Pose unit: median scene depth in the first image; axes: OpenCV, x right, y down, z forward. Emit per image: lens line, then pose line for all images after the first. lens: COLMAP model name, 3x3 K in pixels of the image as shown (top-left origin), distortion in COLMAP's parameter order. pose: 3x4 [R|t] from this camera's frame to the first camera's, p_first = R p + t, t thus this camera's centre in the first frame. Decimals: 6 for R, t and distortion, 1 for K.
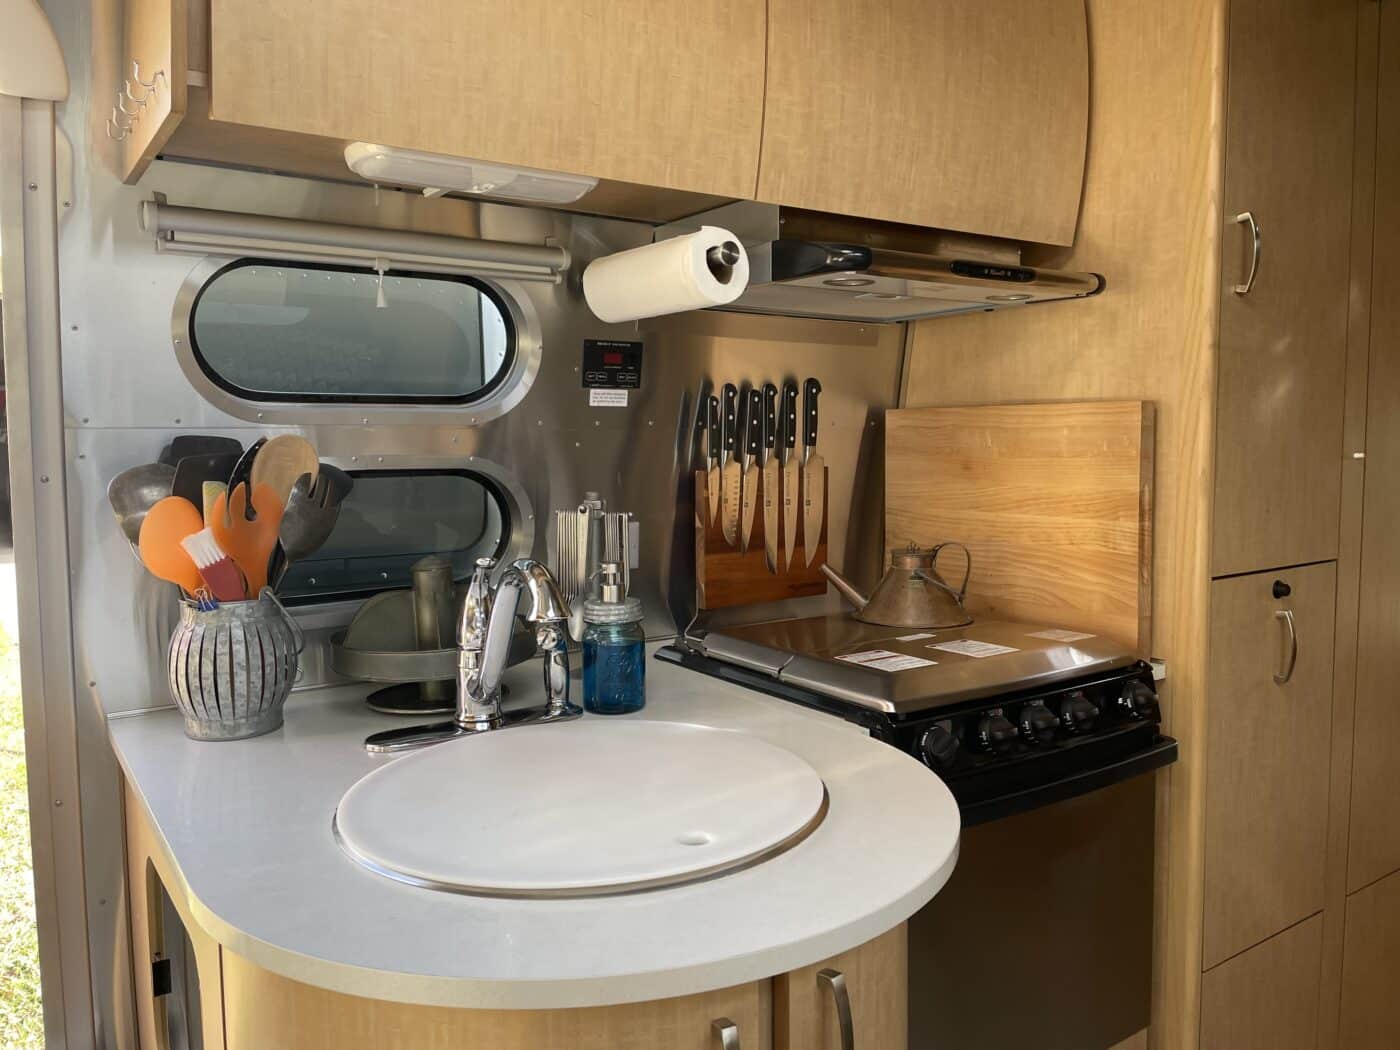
lens RADIAL K [[1078.9, 0, 702.8], [0, 1078.9, 520.0], [0, 0, 1]] dist [0.033596, -0.010048]
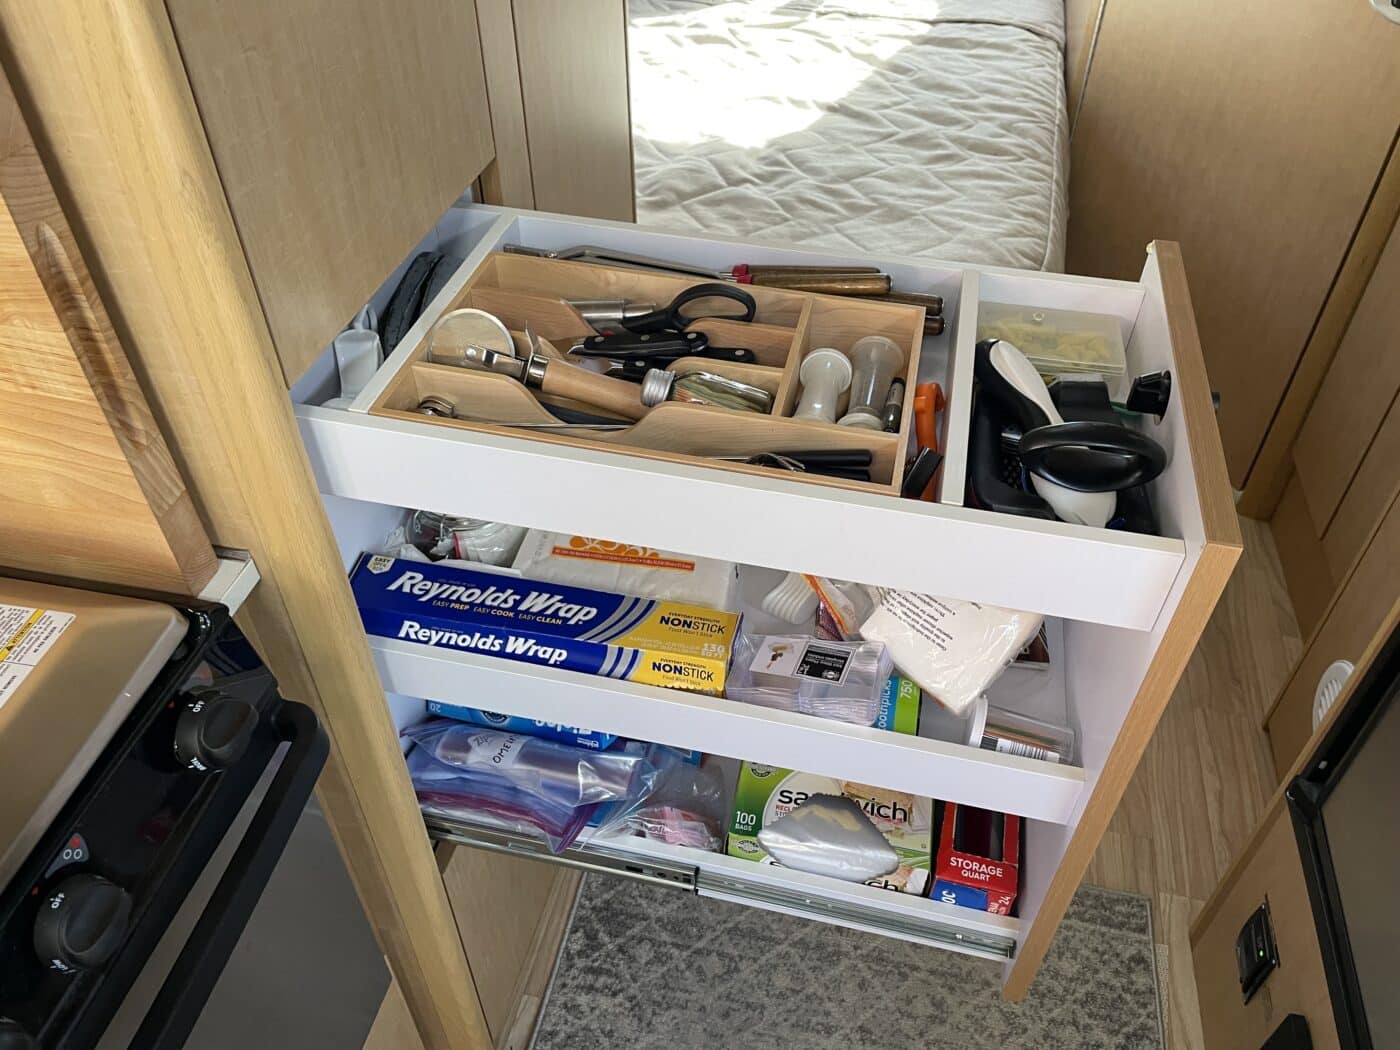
lens RADIAL K [[1078.9, 0, 701.4], [0, 1078.9, 518.2], [0, 0, 1]] dist [0.033596, -0.010048]
pose [[0.733104, -0.451729, 0.508428, 0.343225], [0.045285, 0.778323, 0.626229, -0.171999], [-0.678607, -0.436067, 0.591049, 0.604282]]
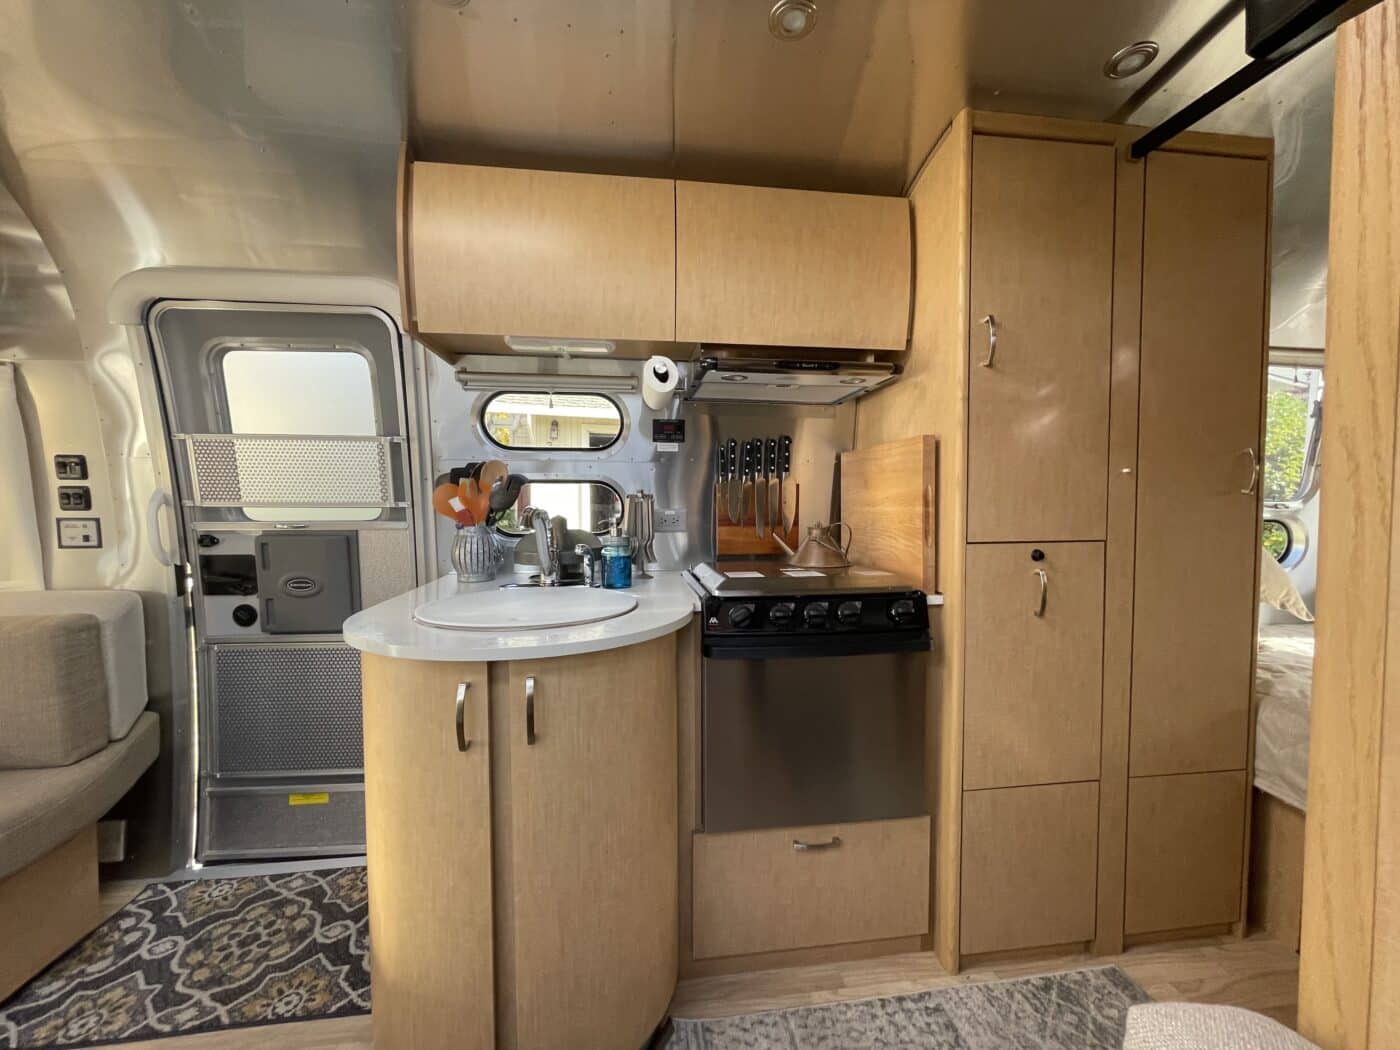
lens RADIAL K [[571.3, 0, 695.8], [0, 571.3, 526.9], [0, 0, 1]] dist [-0.004016, -0.000118]
pose [[0.889351, 0.027656, -0.456387, 0.494137], [-0.041970, 0.998893, -0.021255, 0.064694], [0.455294, 0.038057, 0.889527, 0.061054]]
